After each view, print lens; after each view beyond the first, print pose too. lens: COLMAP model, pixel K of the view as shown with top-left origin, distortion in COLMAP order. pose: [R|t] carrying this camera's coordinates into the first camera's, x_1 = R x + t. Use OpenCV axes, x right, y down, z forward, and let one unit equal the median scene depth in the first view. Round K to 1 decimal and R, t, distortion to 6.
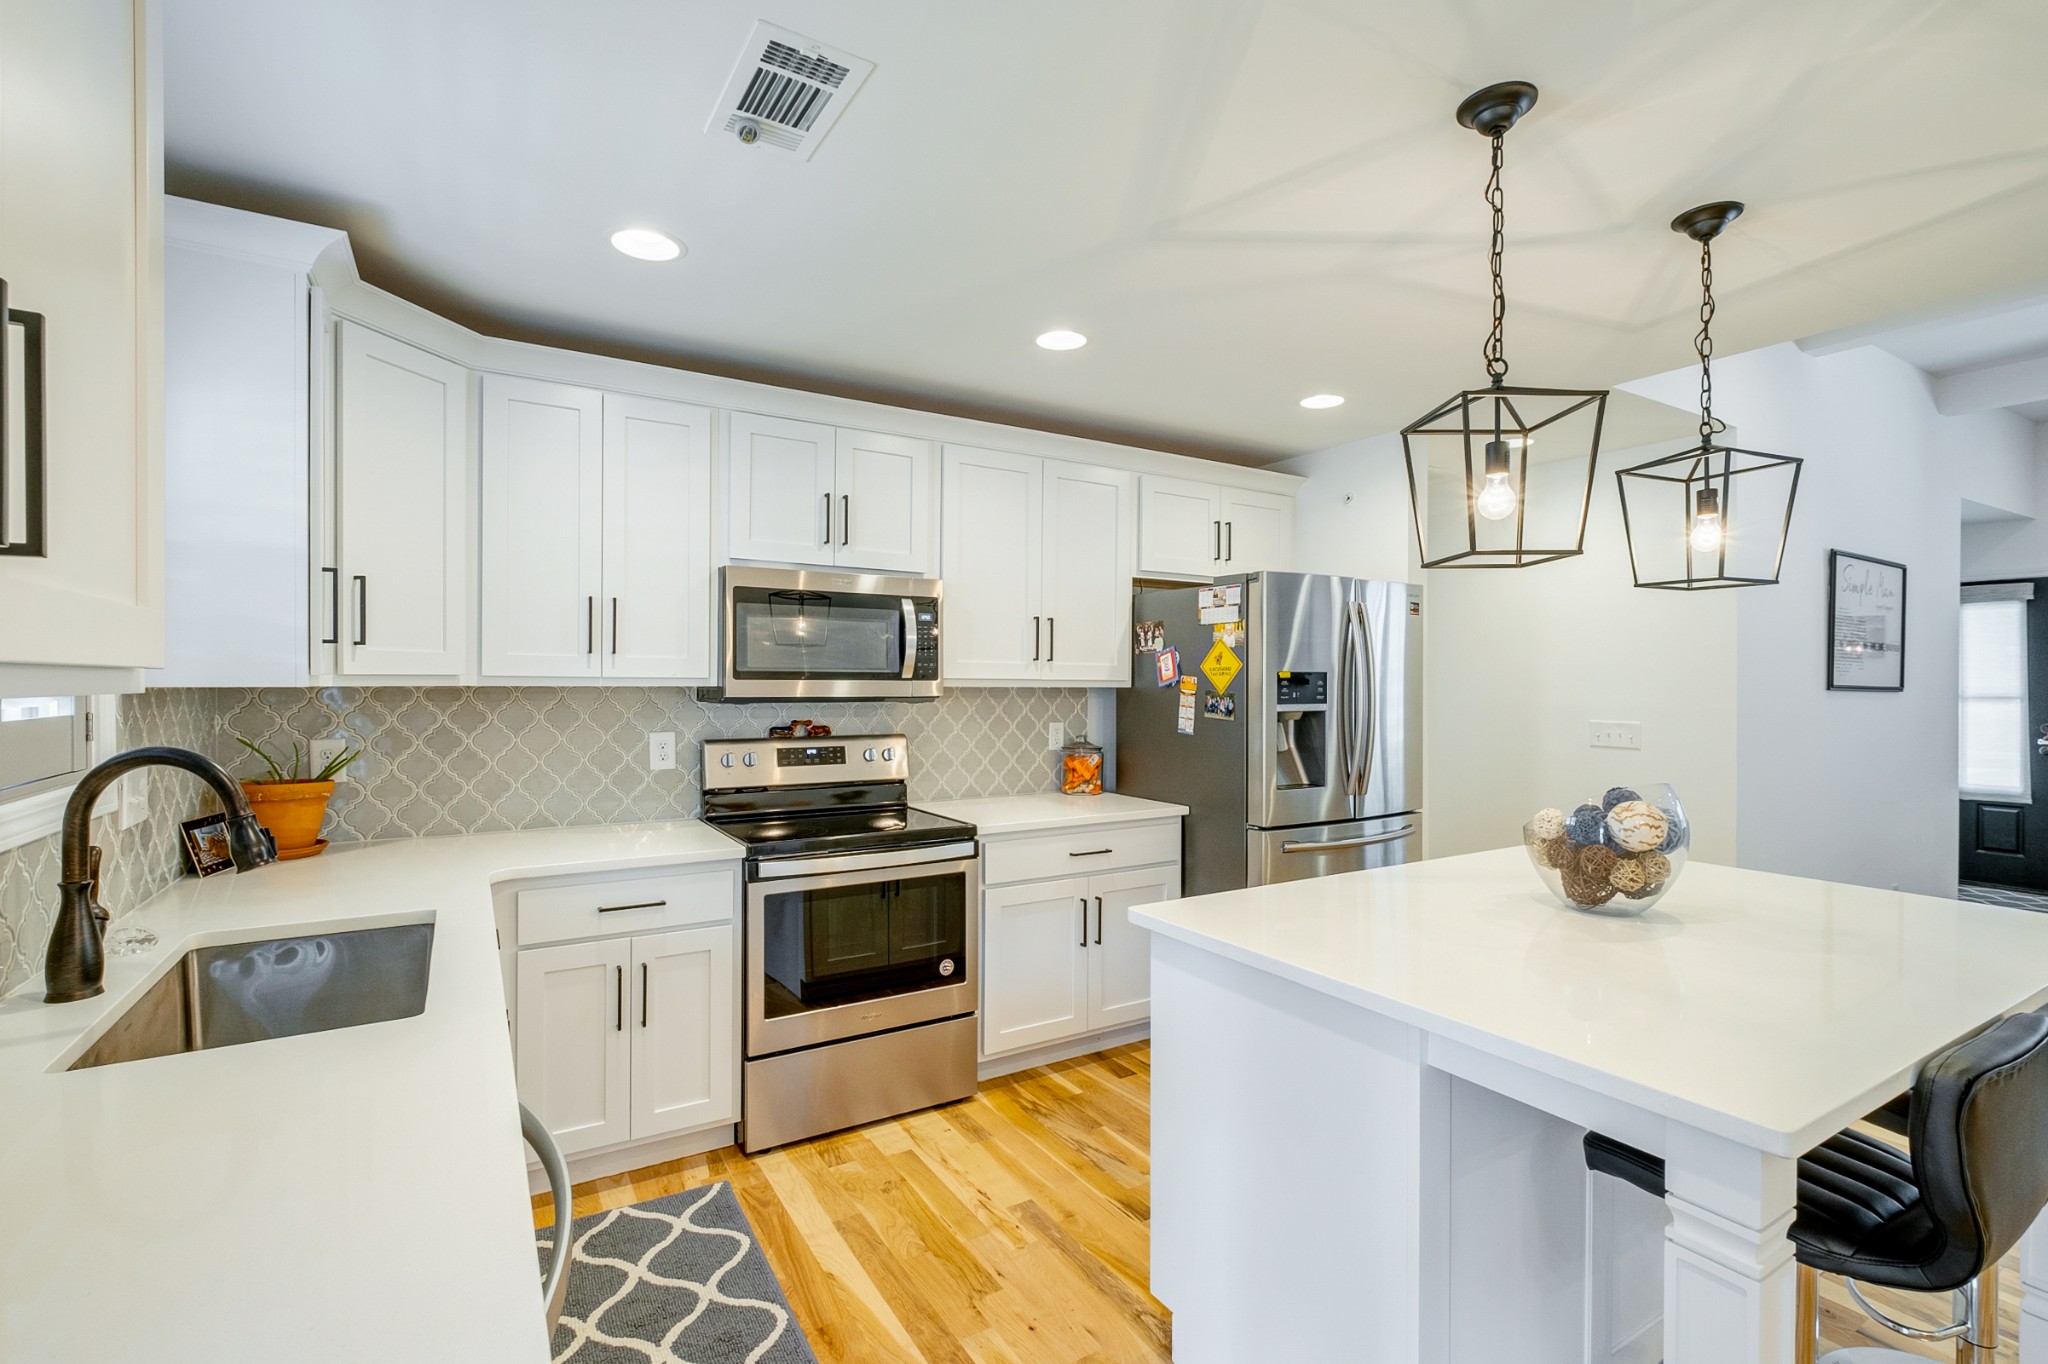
lens RADIAL K [[916.7, 0, 1016.0], [0, 916.7, 685.2], [0, 0, 1]] dist [-0.001780, -0.000125]
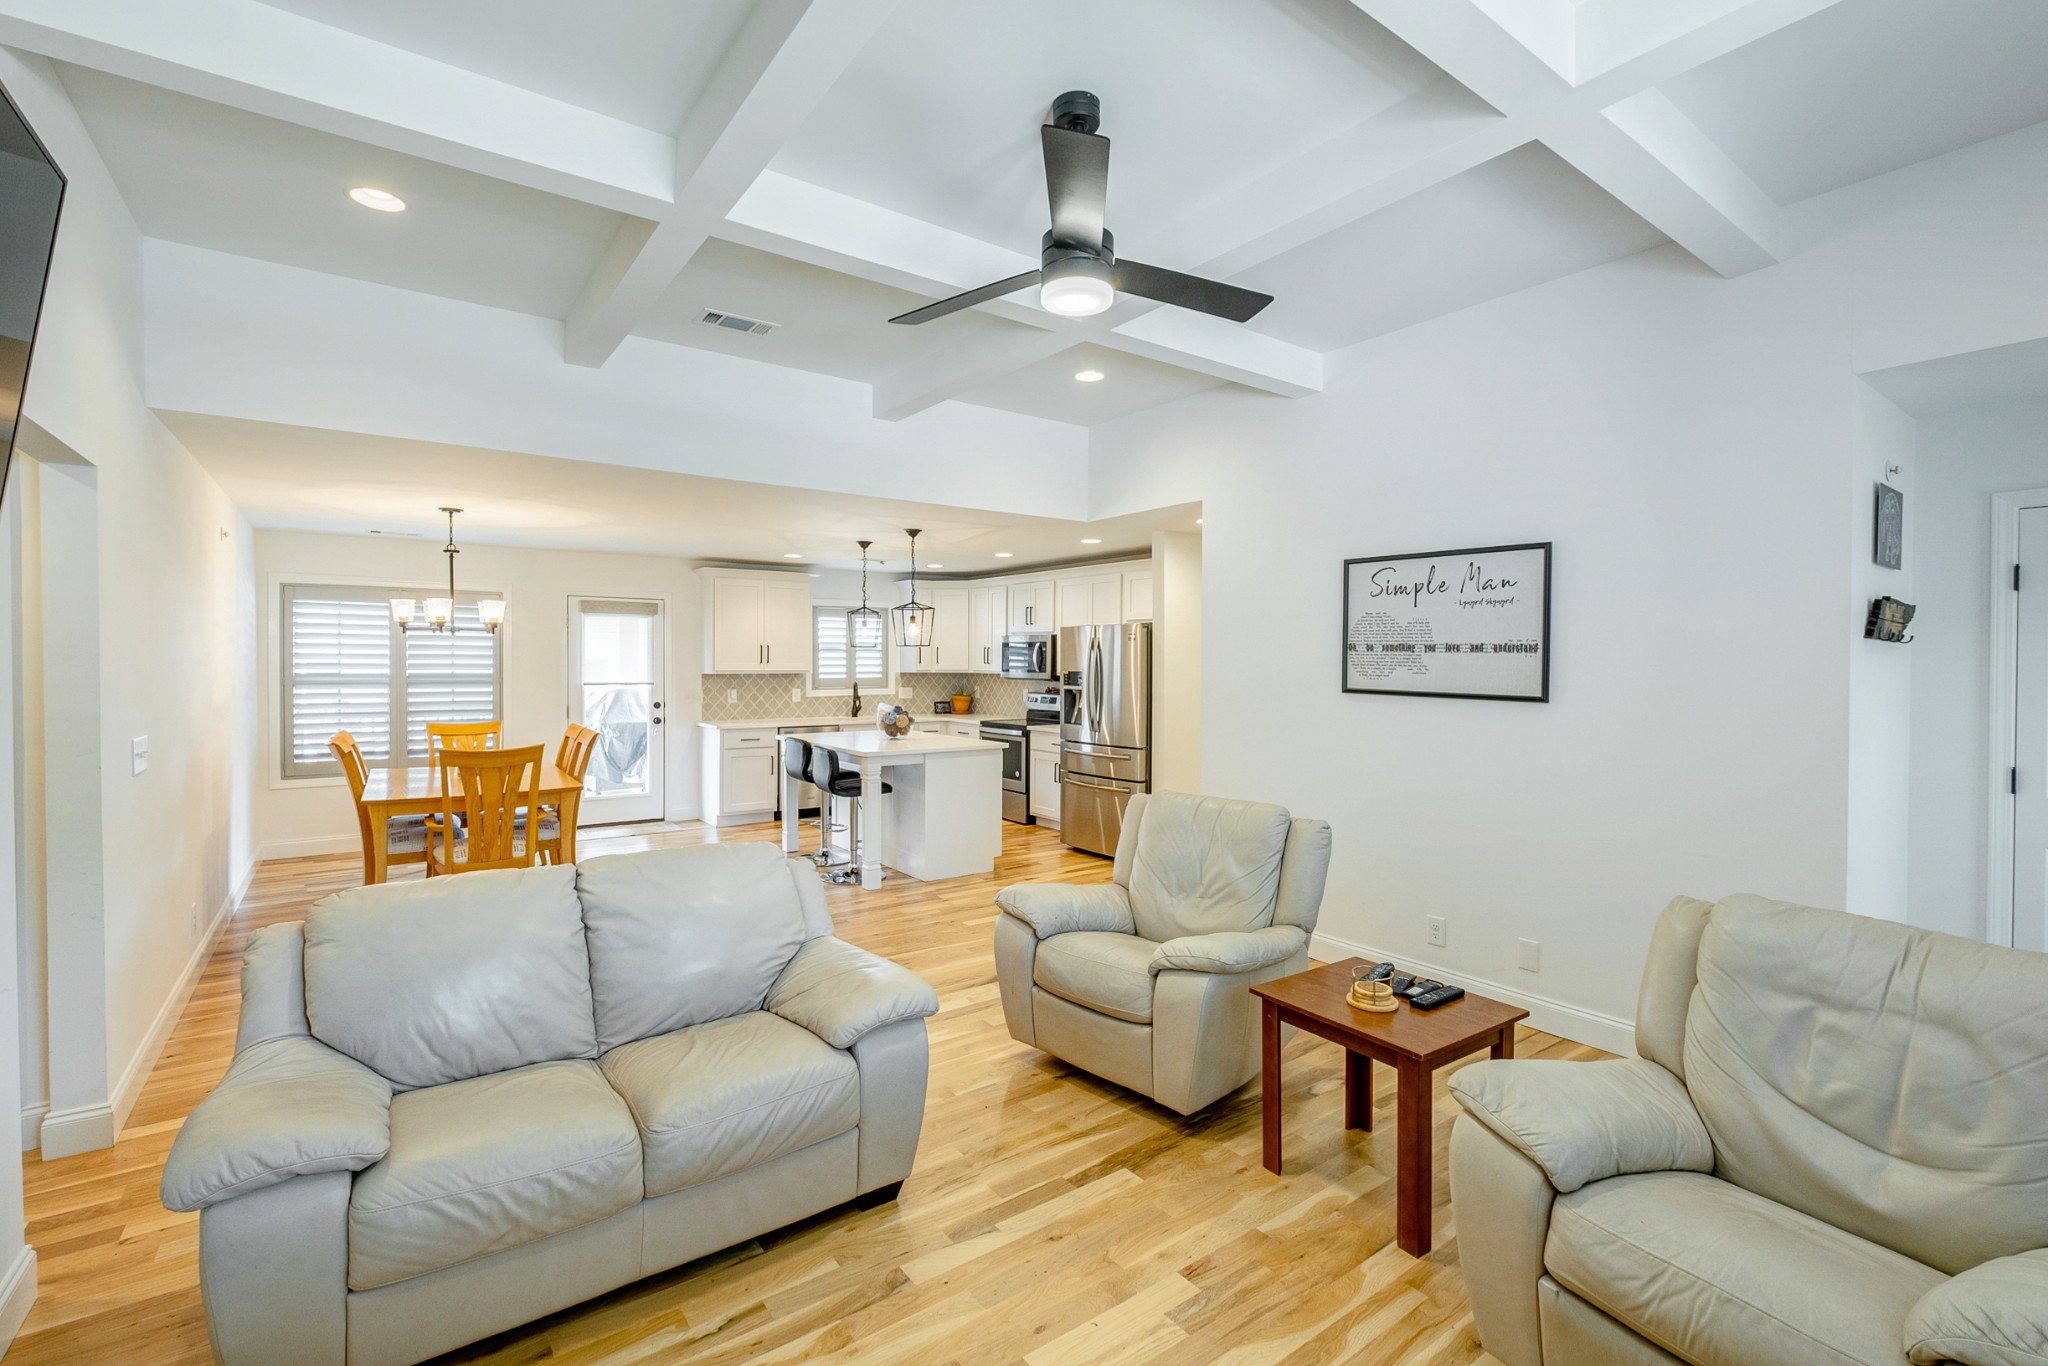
lens RADIAL K [[903.7, 0, 1021.7], [0, 903.7, 667.5], [0, 0, 1]] dist [-0.000293, -0.000094]
pose [[0.089952, 0.006734, -0.995923, 2.497927], [-0.008104, 0.999949, 0.006029, -0.036433], [0.995913, 0.007529, 0.090002, 0.695729]]
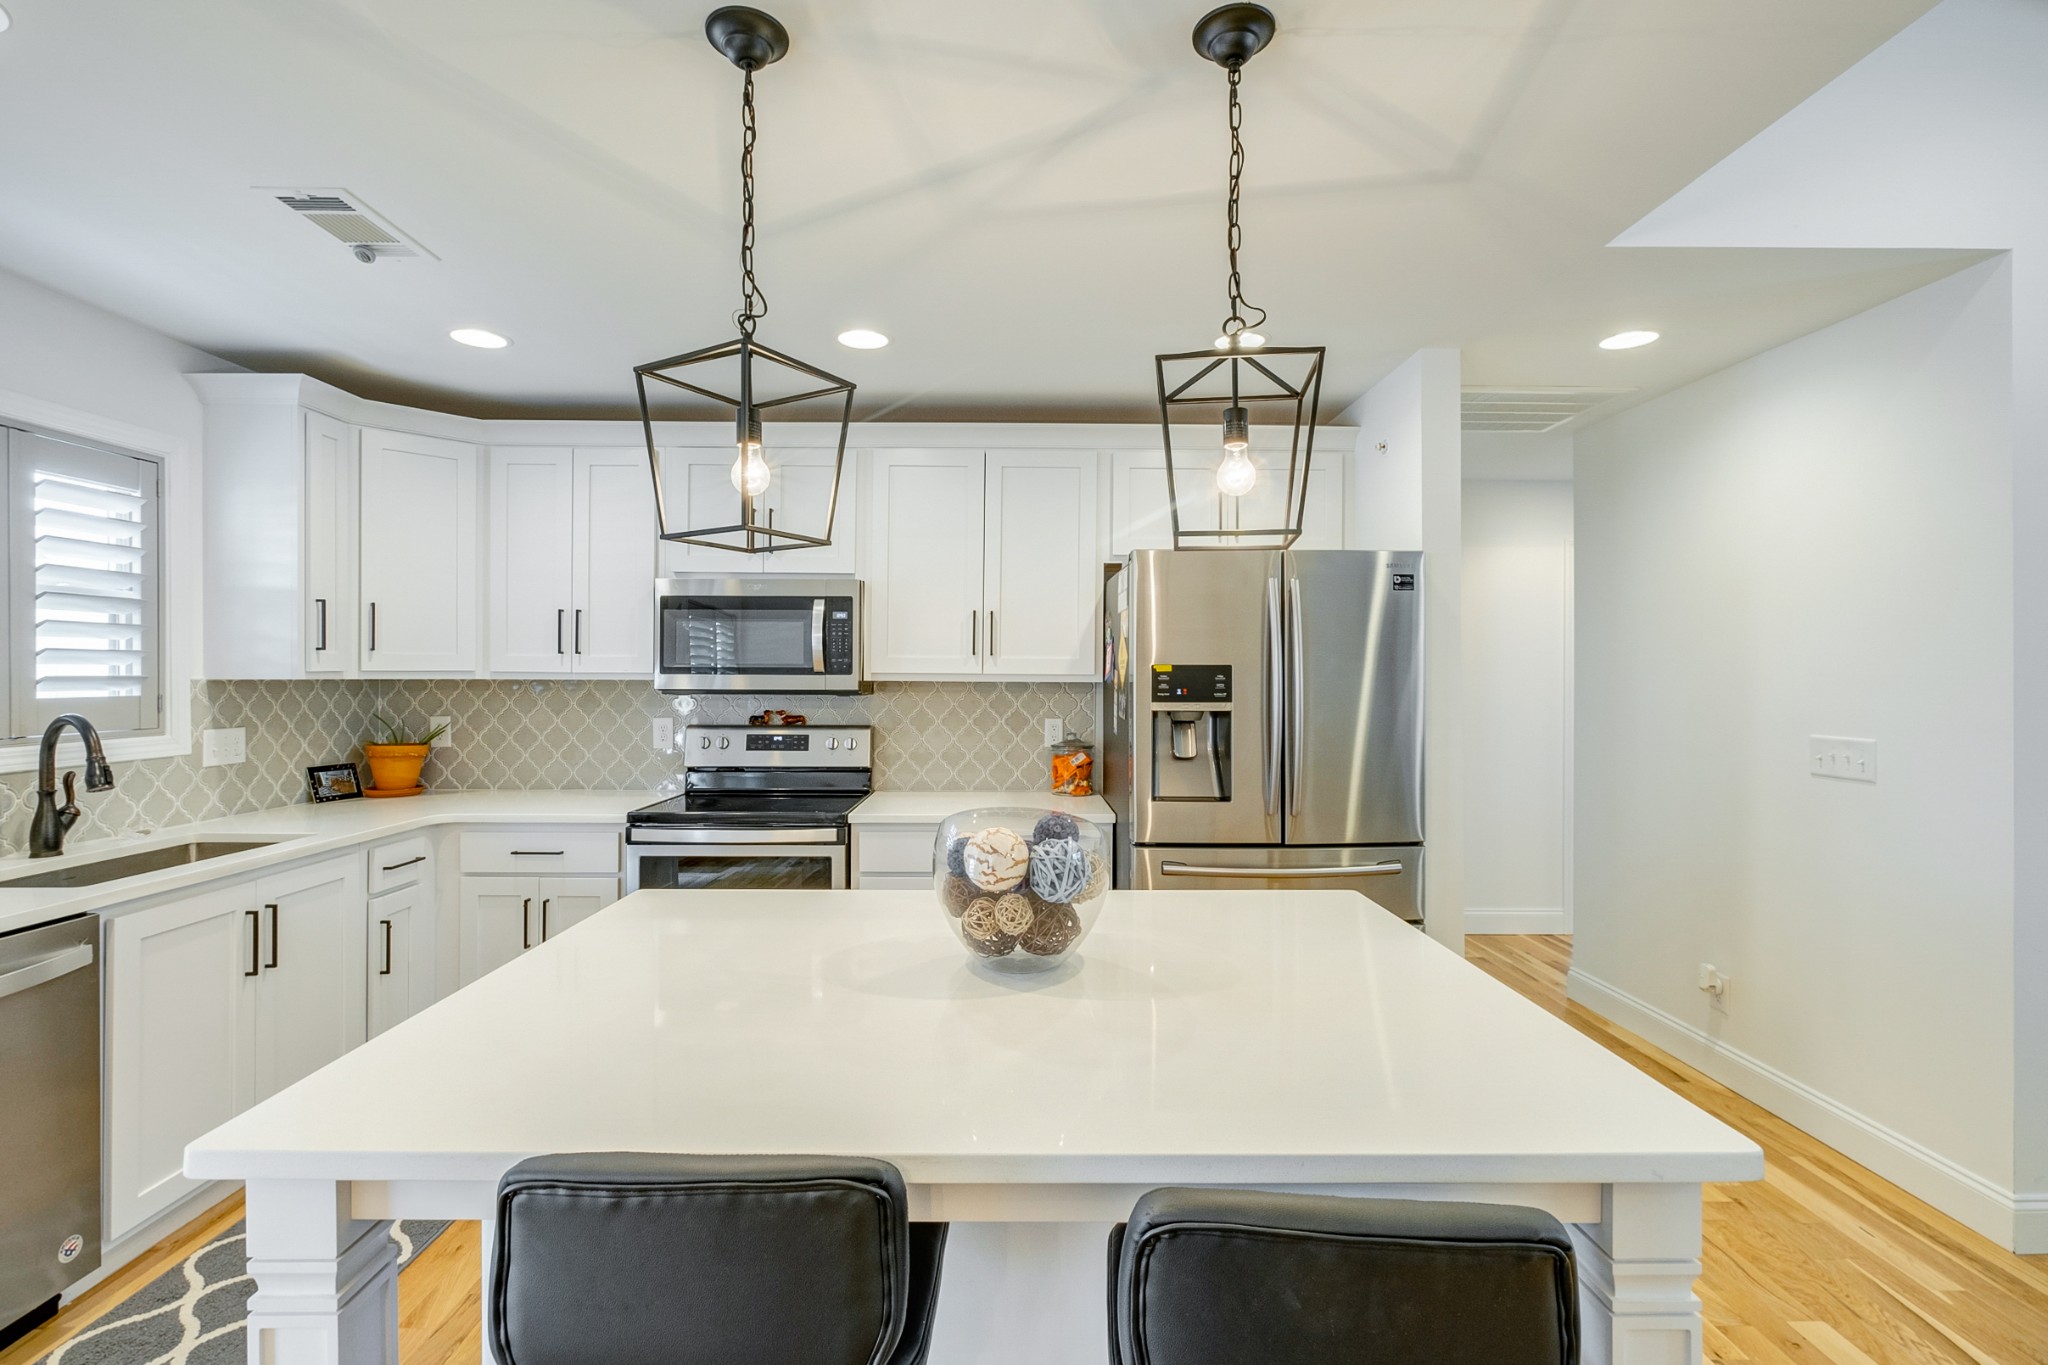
lens RADIAL K [[922.2, 0, 1017.3], [0, 922.2, 675.2], [0, 0, 1]] dist [-0.002145, -0.000107]
pose [[0.860367, -0.000335, -0.509675, 0.619718], [-0.002431, 0.999986, -0.004761, -0.000275], [0.509669, 0.005335, 0.860354, 0.182764]]
